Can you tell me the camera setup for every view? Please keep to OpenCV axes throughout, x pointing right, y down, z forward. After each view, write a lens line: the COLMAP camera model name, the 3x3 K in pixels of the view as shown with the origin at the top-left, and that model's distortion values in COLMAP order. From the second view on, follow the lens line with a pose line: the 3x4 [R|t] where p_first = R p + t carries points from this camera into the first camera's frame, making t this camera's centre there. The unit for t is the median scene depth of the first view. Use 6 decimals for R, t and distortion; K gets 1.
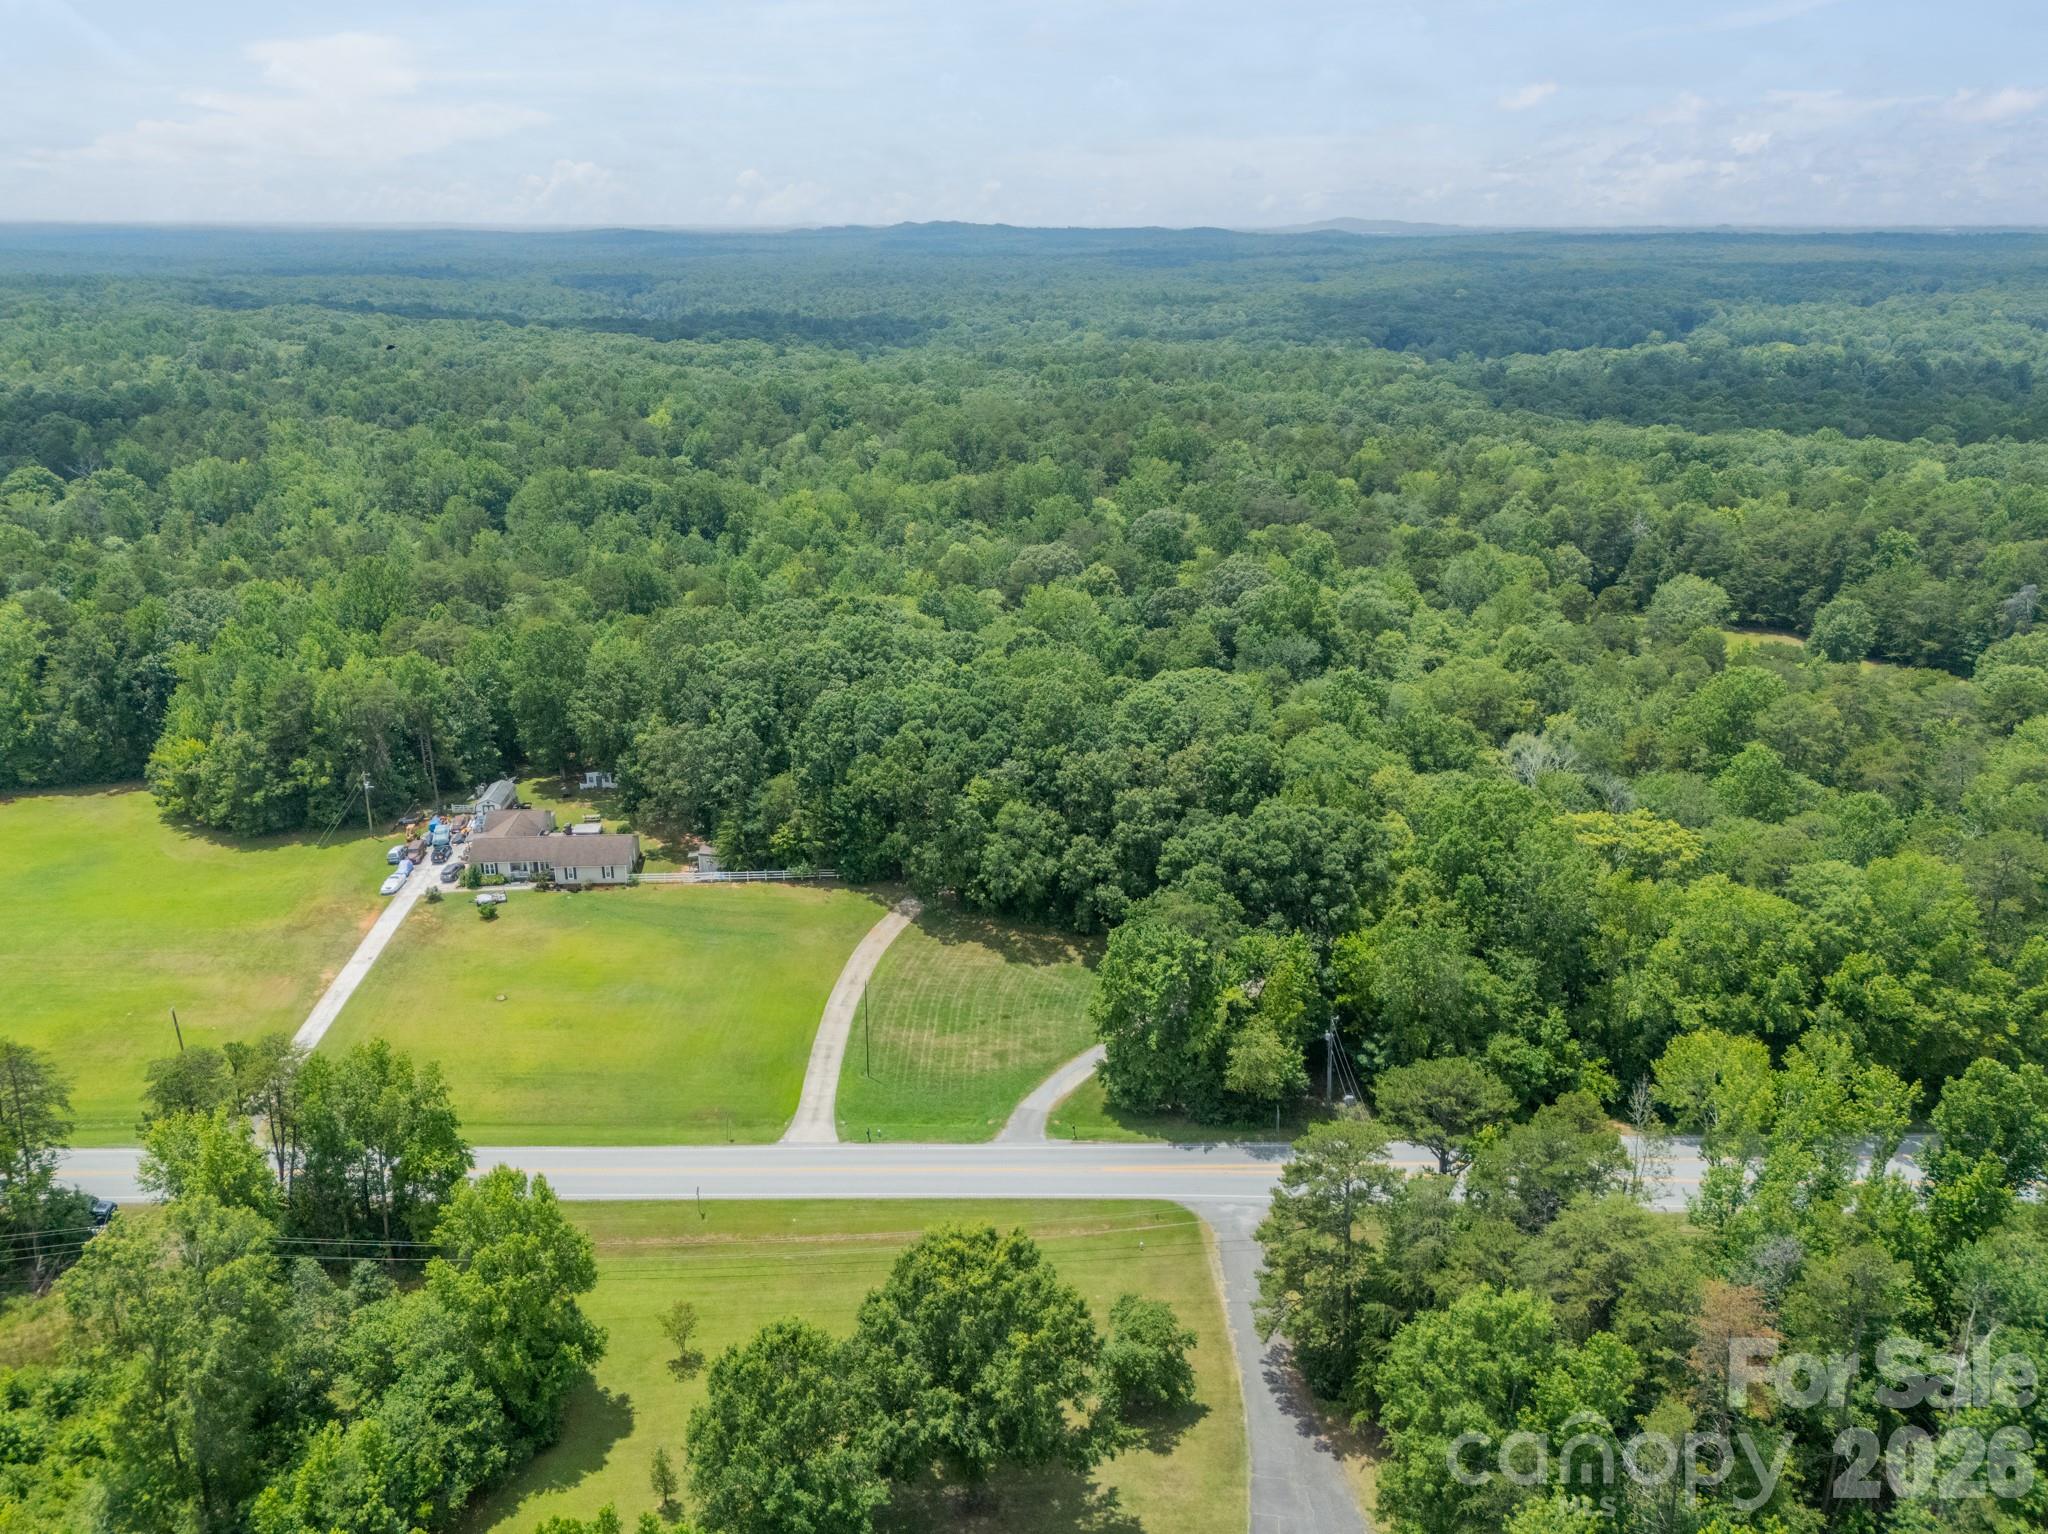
lens RADIAL K [[1526.8, 0, 1024.0], [0, 1526.8, 767.0], [0, 0, 1]] dist [0.064676, -0.058197]
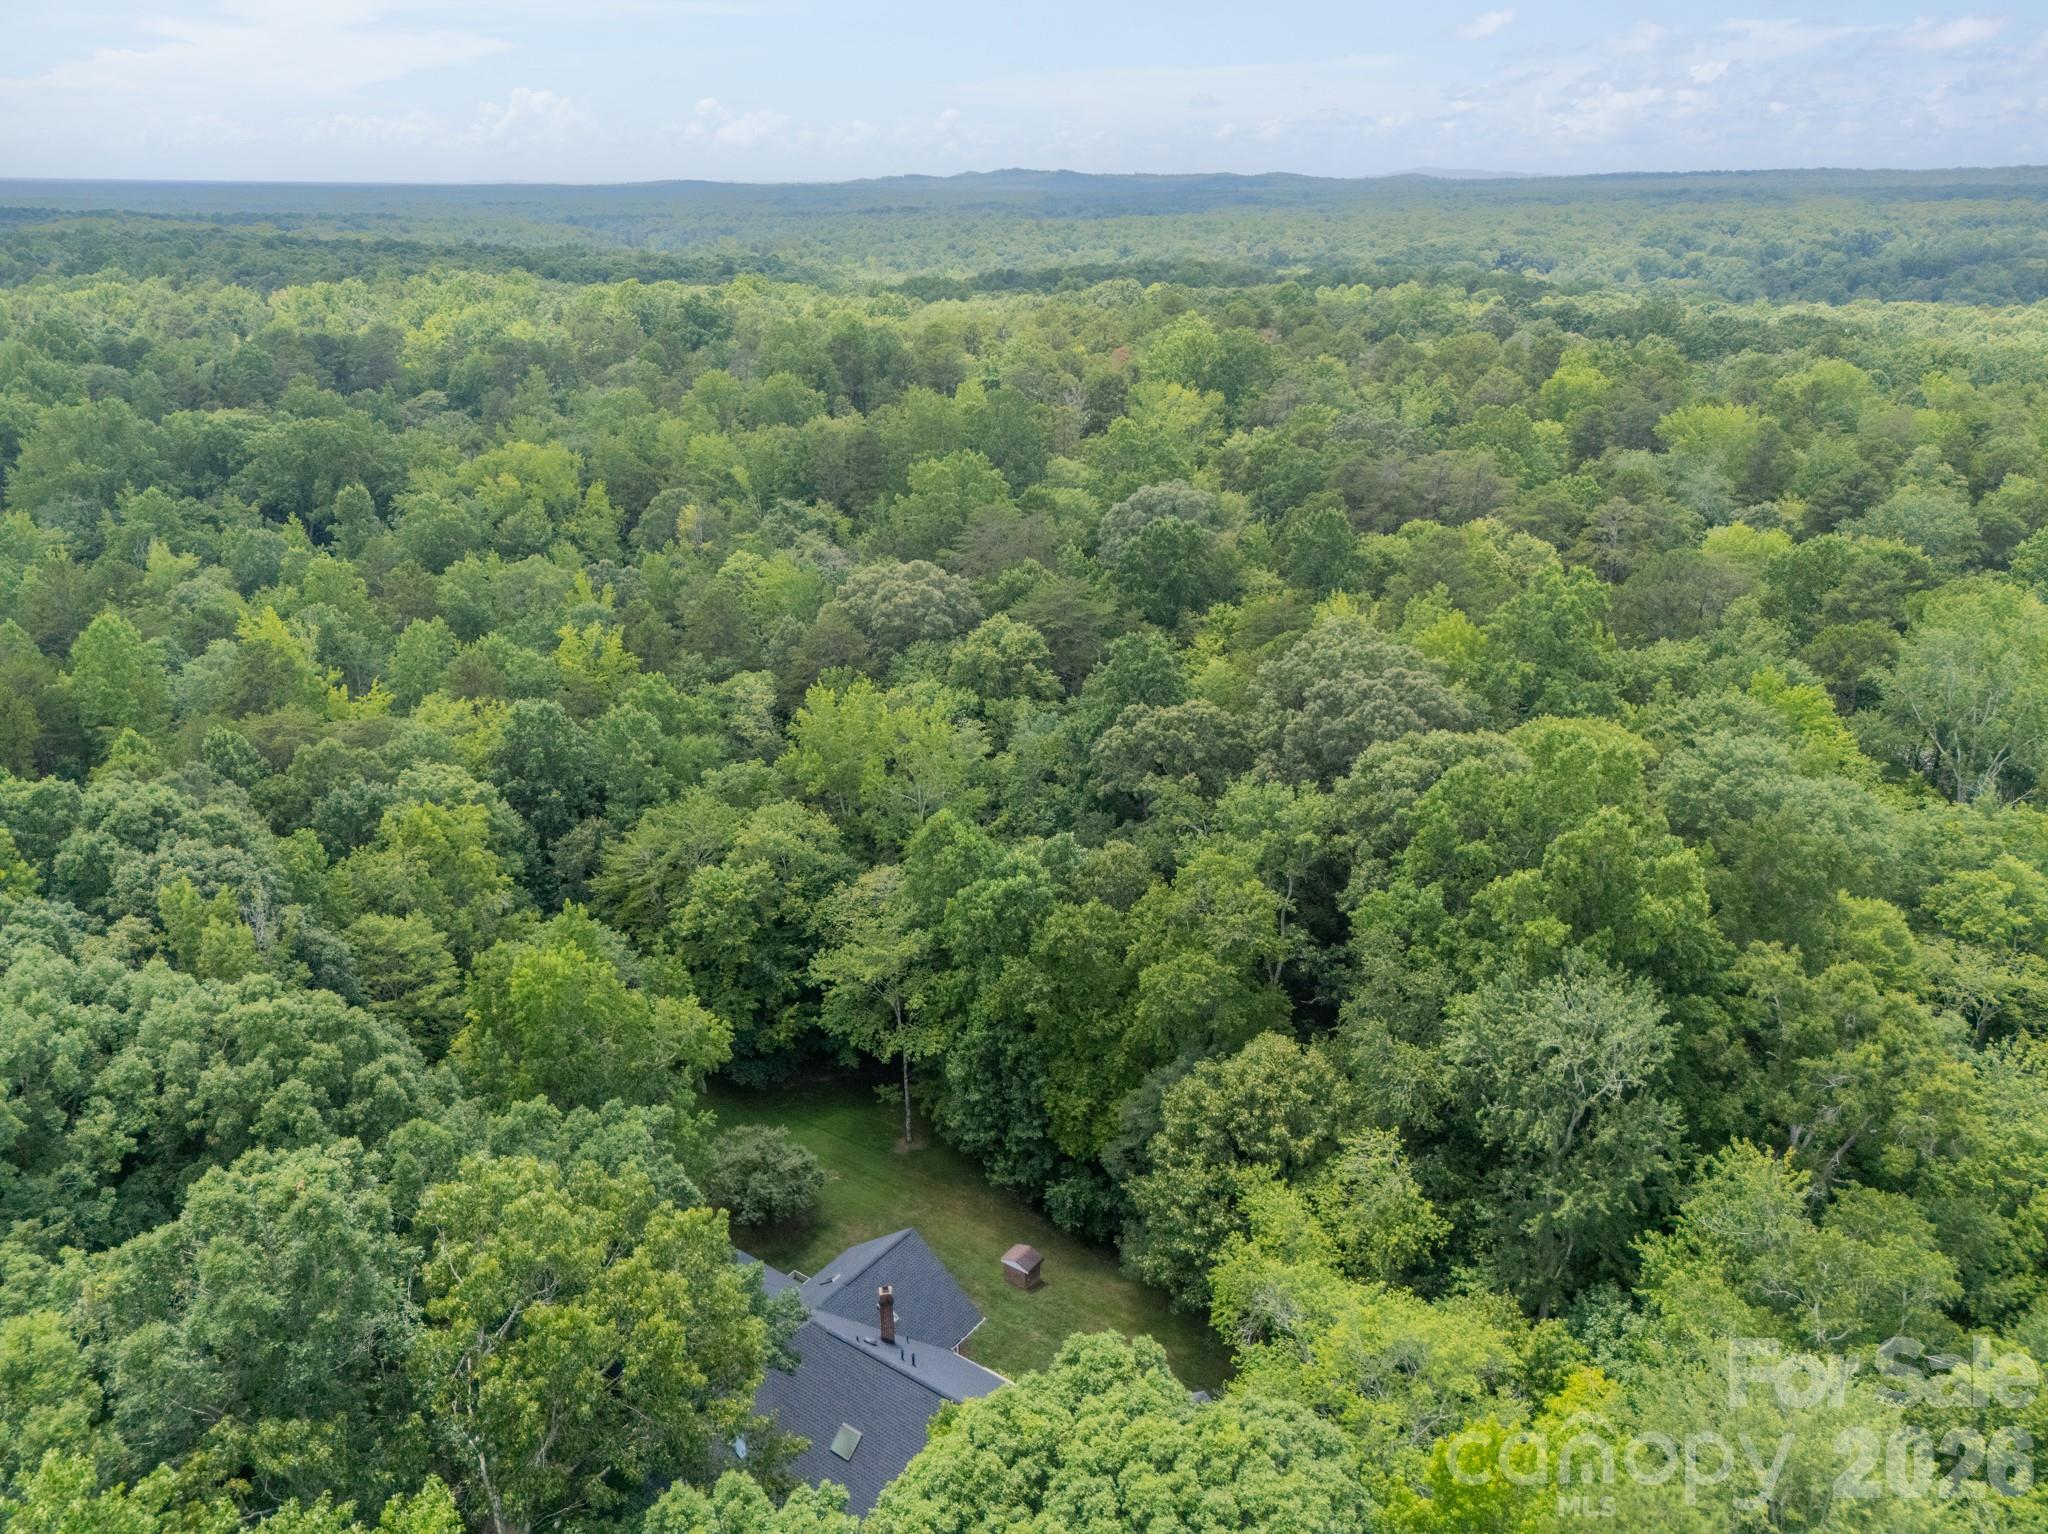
lens RADIAL K [[1526.8, 0, 1024.0], [0, 1526.8, 767.0], [0, 0, 1]] dist [0.064676, -0.058197]
pose [[0.999101, 0.010674, -0.041029, 0.066569], [-0.009578, 0.999595, 0.026813, -0.095892], [0.041299, -0.026396, 0.998798, 0.538619]]
